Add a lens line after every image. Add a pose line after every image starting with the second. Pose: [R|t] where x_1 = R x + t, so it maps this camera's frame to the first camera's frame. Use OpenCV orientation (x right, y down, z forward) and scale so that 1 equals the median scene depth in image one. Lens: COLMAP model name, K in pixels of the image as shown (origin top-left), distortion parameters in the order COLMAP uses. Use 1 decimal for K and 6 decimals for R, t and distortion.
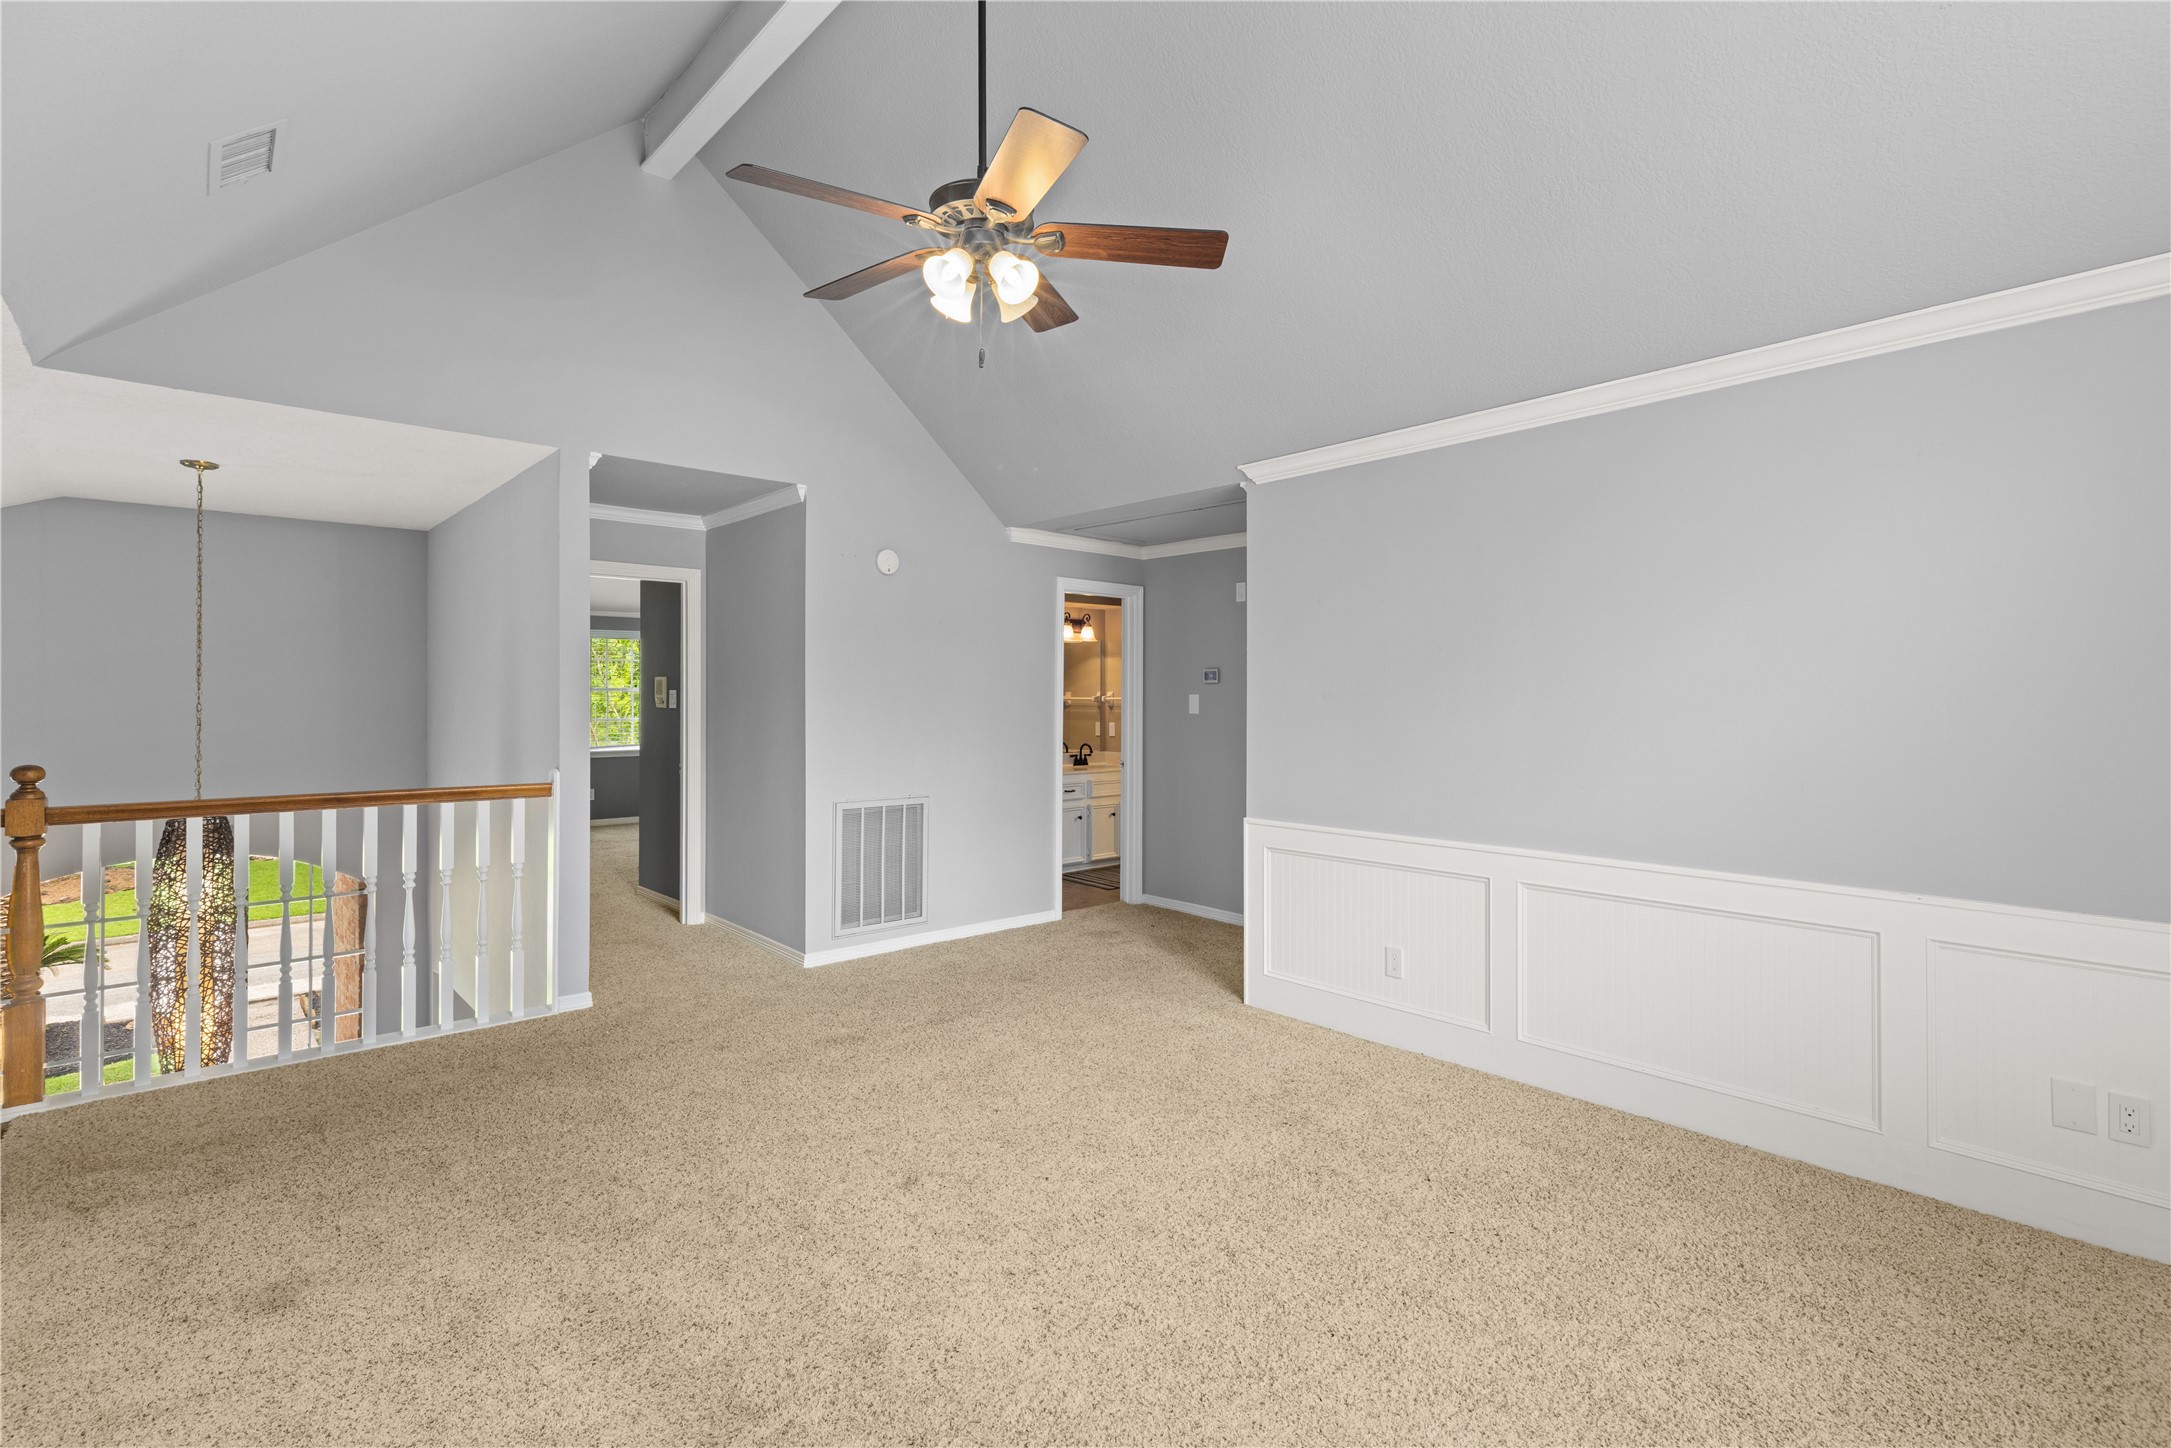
lens RADIAL K [[989.5, 0, 1085.5], [0, 989.5, 724.0], [0, 0, 1]] dist [0.001591, 0.000159]
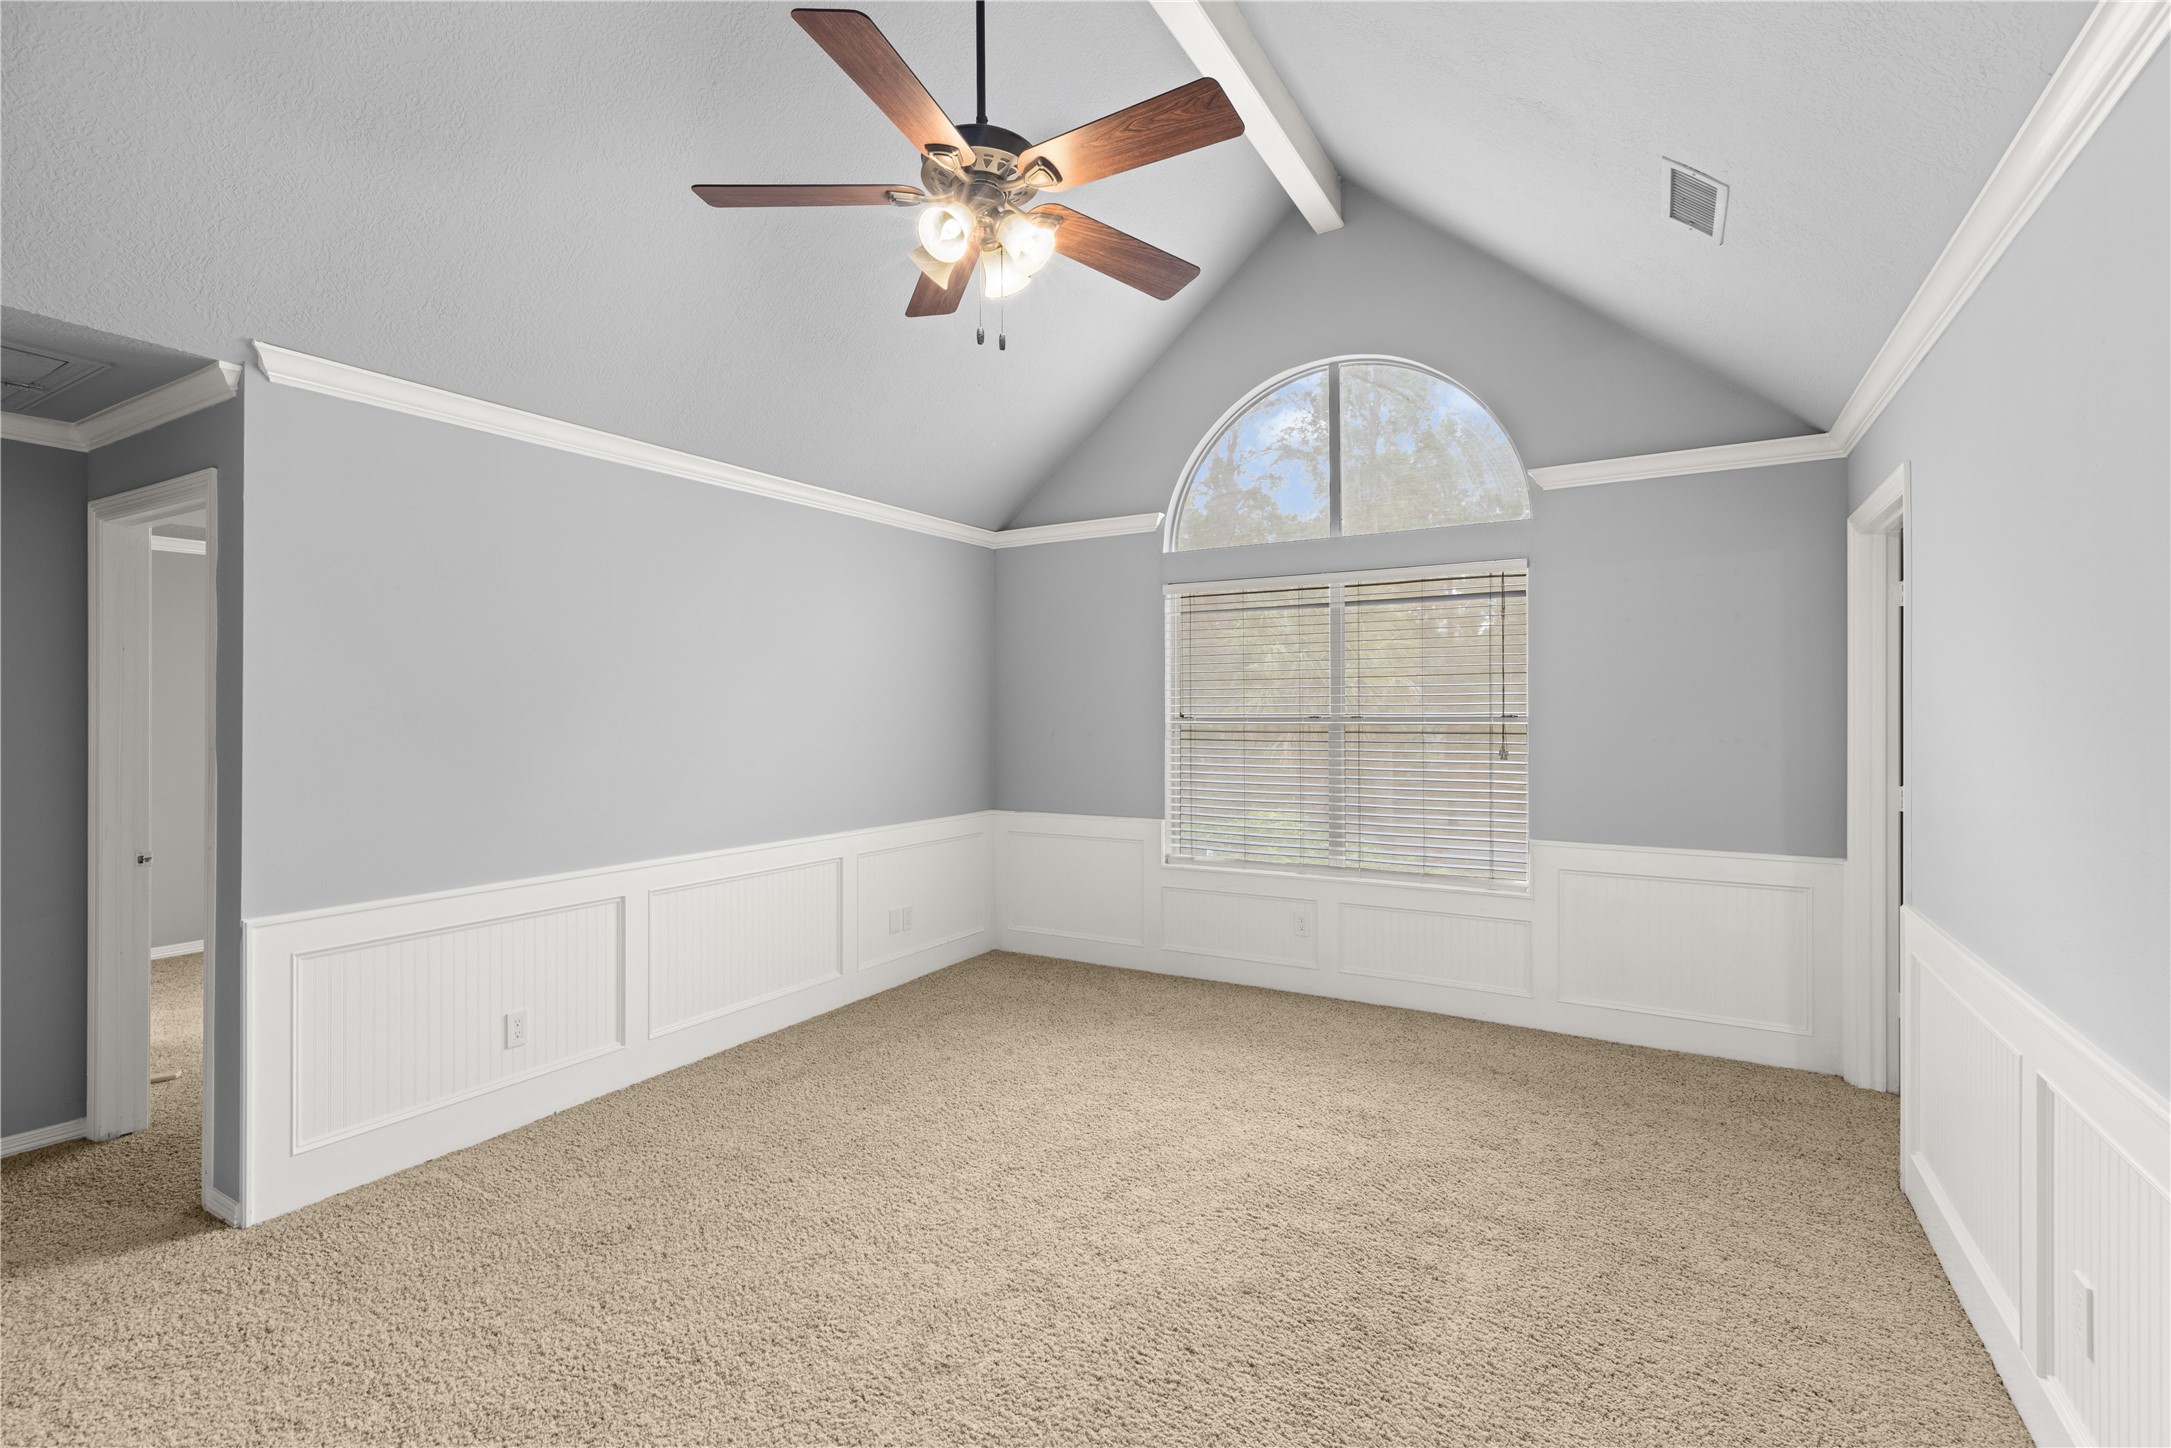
lens RADIAL K [[989.5, 0, 1085.5], [0, 989.5, 724.0], [0, 0, 1]] dist [0.001591, 0.000159]
pose [[-0.309524, -0.013198, 0.950800, -0.665349], [0.025011, 0.999445, 0.022015, -0.028129], [-0.950563, 0.030595, -0.309022, 0.816438]]
